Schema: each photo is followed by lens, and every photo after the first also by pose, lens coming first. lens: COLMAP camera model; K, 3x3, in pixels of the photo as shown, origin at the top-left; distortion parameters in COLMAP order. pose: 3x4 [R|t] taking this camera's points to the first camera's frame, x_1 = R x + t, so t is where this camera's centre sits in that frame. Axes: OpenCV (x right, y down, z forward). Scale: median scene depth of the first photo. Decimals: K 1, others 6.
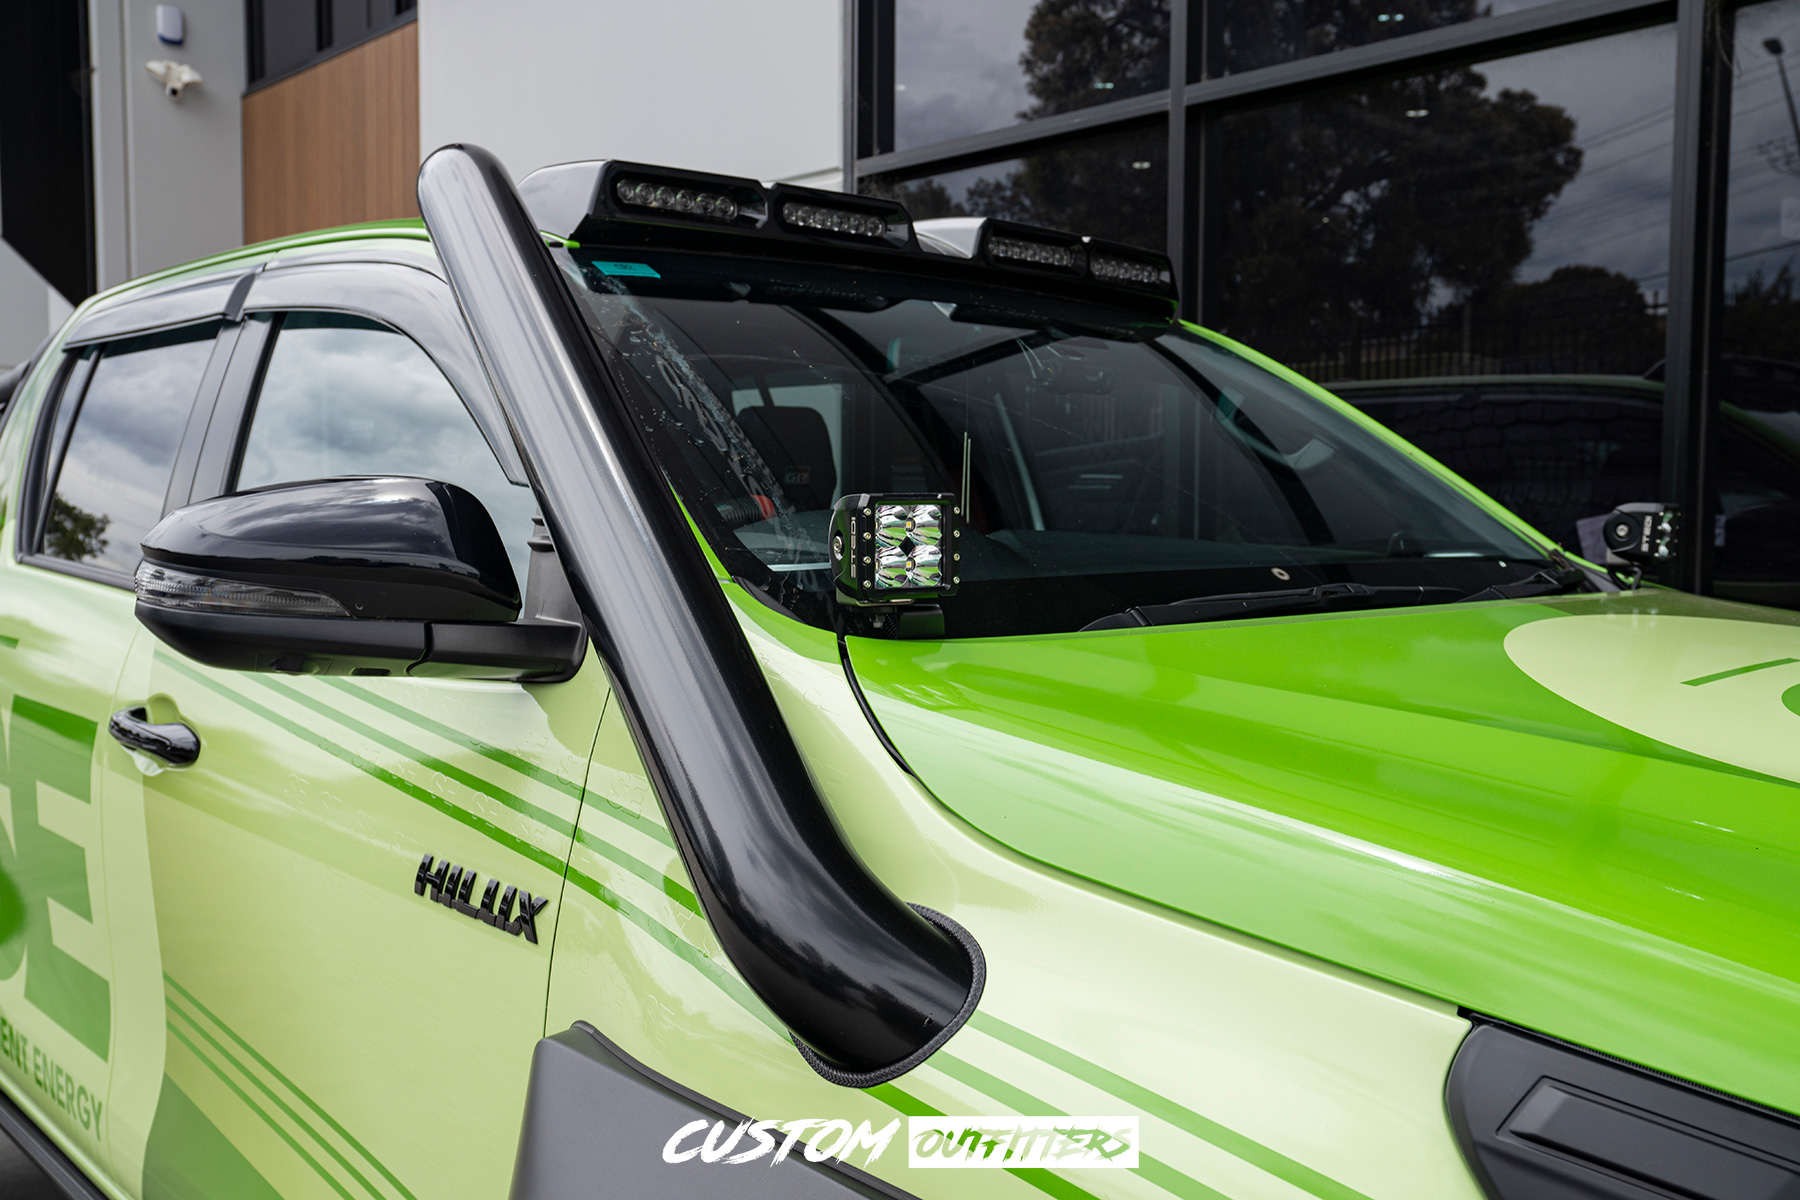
lens RADIAL K [[1492.6, 0, 870.2], [0, 1492.6, 598.7], [0, 0, 1]] dist [-0.037994, 0.162087]
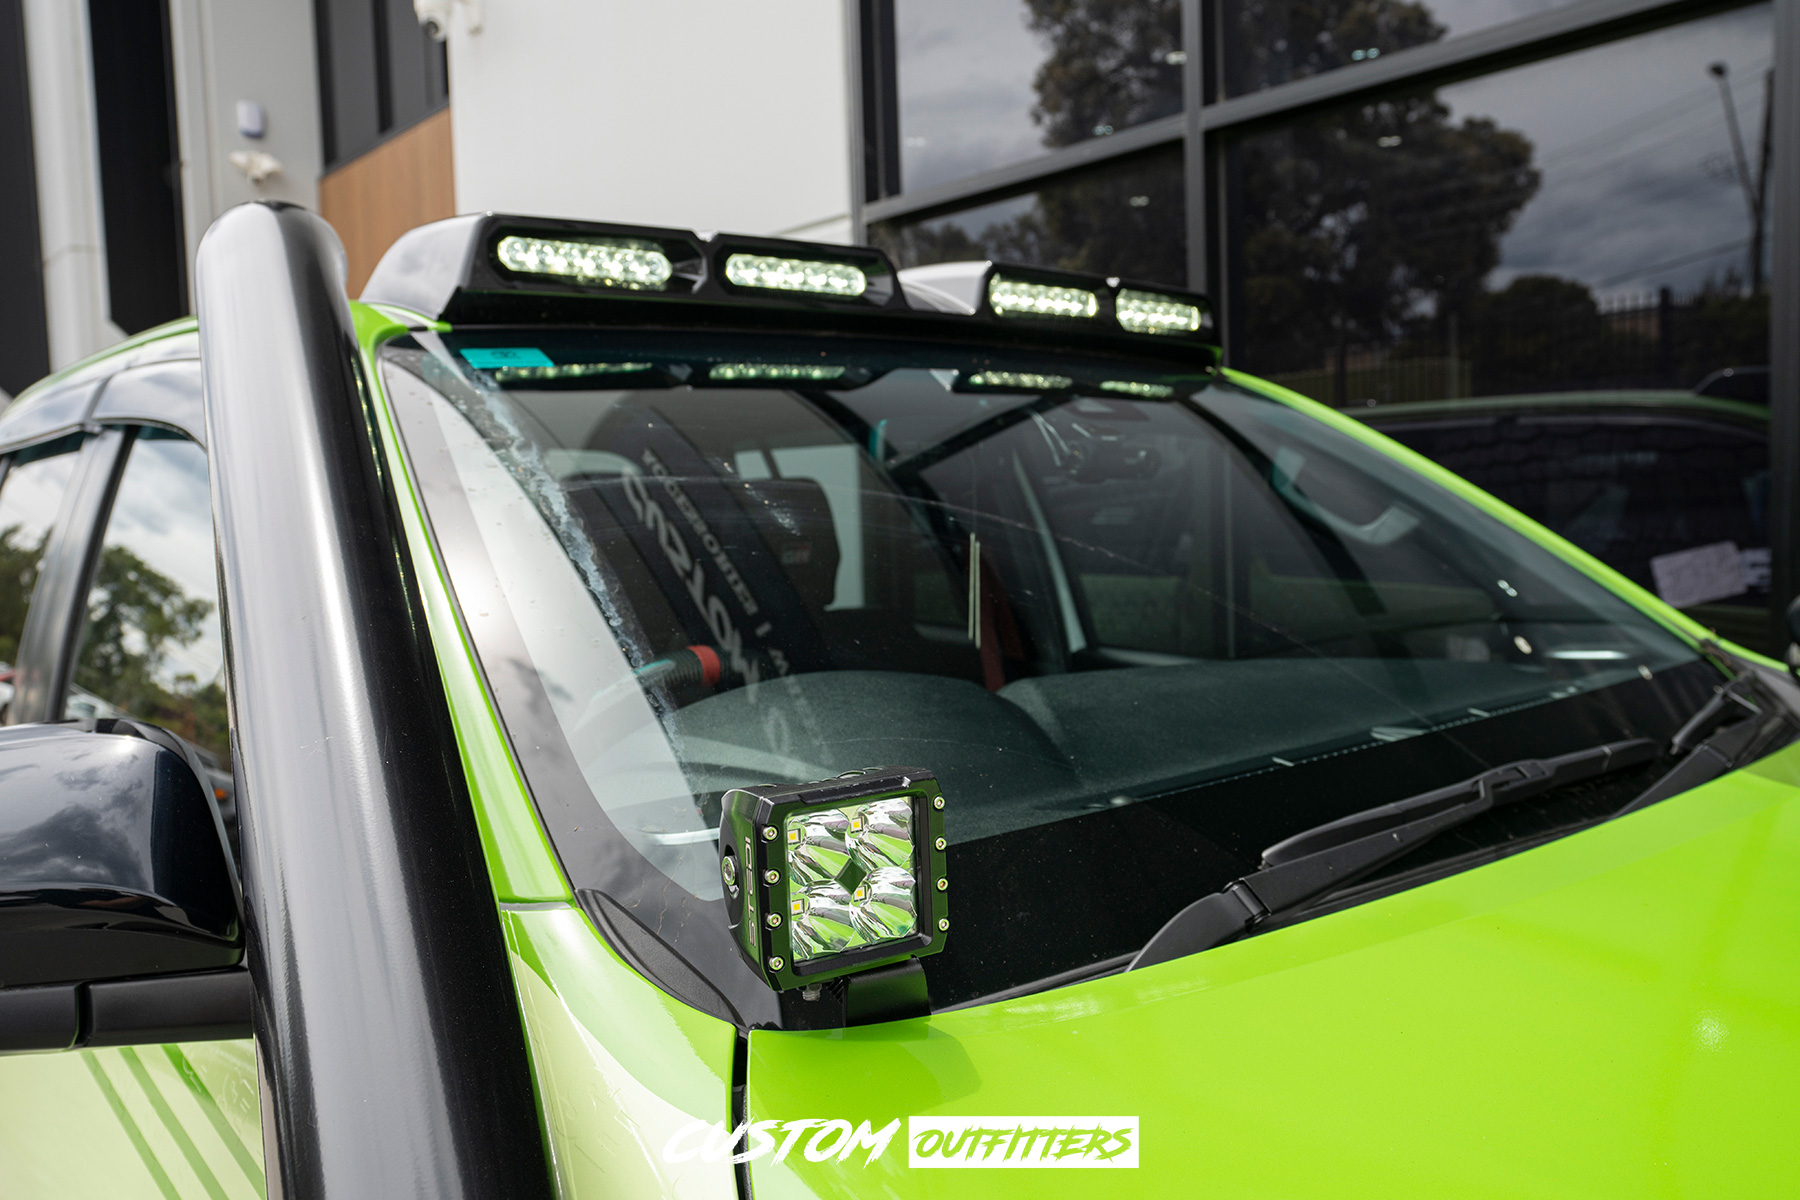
lens RADIAL K [[1230.8, 0, 900.0], [0, 1230.8, 600.0], [0, 0, 1]] dist [0.000751, 0.000672]
pose [[0.998837, -0.043912, -0.019911, 0.021666], [0.044300, 0.998828, 0.019516, -0.055888], [0.019031, -0.020375, 0.999611, 0.207660]]
